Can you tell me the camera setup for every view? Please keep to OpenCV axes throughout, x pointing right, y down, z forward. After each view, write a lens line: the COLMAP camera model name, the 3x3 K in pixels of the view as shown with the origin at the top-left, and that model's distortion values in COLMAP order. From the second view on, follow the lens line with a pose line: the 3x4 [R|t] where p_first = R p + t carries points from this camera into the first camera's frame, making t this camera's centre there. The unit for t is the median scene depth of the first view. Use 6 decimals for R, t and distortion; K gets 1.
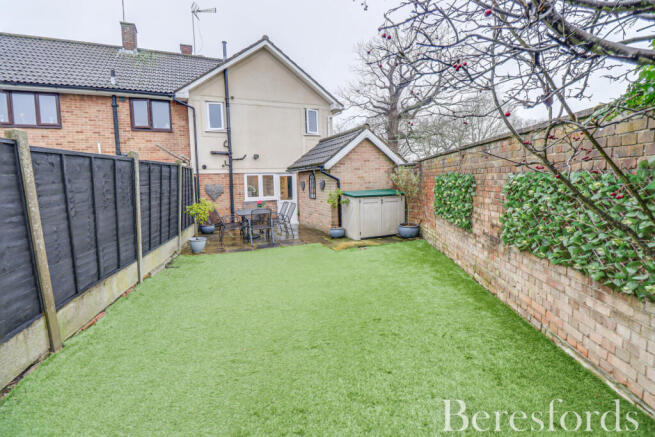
lens RADIAL K [[302.8, 0, 327.4], [0, 302.8, 208.8], [0, 0, 1]] dist [-0.000831, -0.012824]
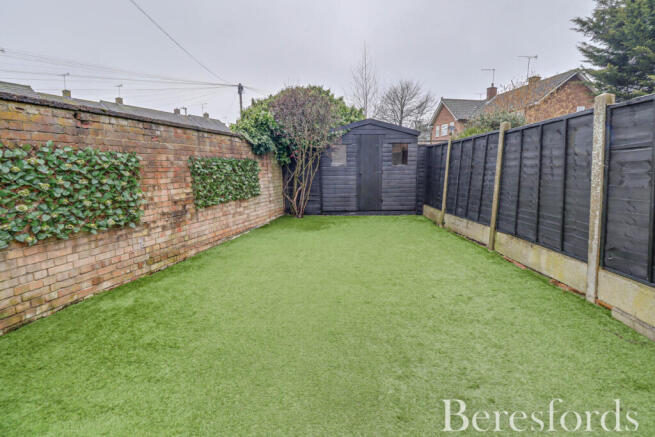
lens RADIAL K [[316.8, 0, 328.1], [0, 316.8, 208.5], [0, 0, 1]] dist [-0.001240, -0.015675]
pose [[-0.983002, 0.006993, 0.183461, -0.112678], [0.047614, 0.974796, 0.217959, -0.075530], [-0.177313, 0.222989, -0.958559, 1.024750]]
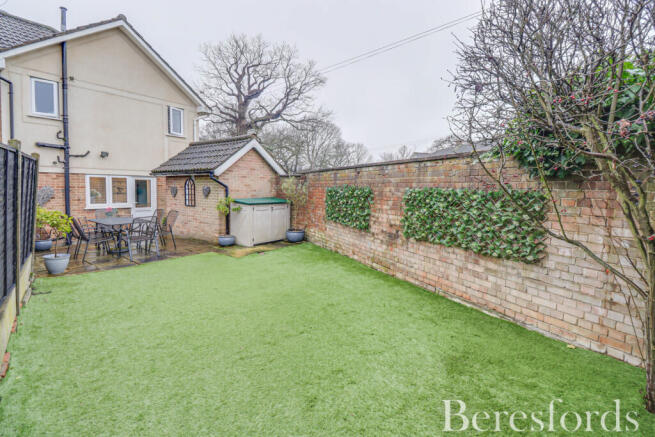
lens RADIAL K [[306.5, 0, 328.1], [0, 306.5, 208.2], [0, 0, 1]] dist [0.000306, -0.013379]
pose [[0.861022, 0.004113, 0.508550, -0.204078], [0.012378, 0.999502, -0.029040, 0.007434], [-0.508416, 0.031299, 0.860542, -0.025165]]
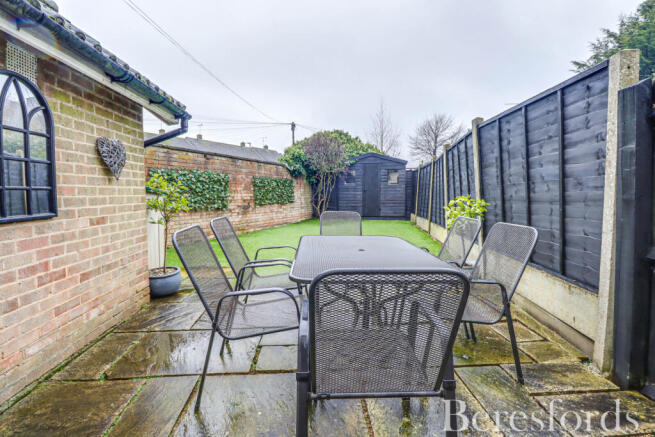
lens RADIAL K [[302.8, 0, 327.4], [0, 302.8, 208.8], [0, 0, 1]] dist [-0.000831, -0.012824]
pose [[-0.941989, 0.003474, 0.335625, -0.342921], [0.051402, 0.989644, 0.134024, -0.068893], [-0.331683, 0.143501, -0.932413, 1.388132]]
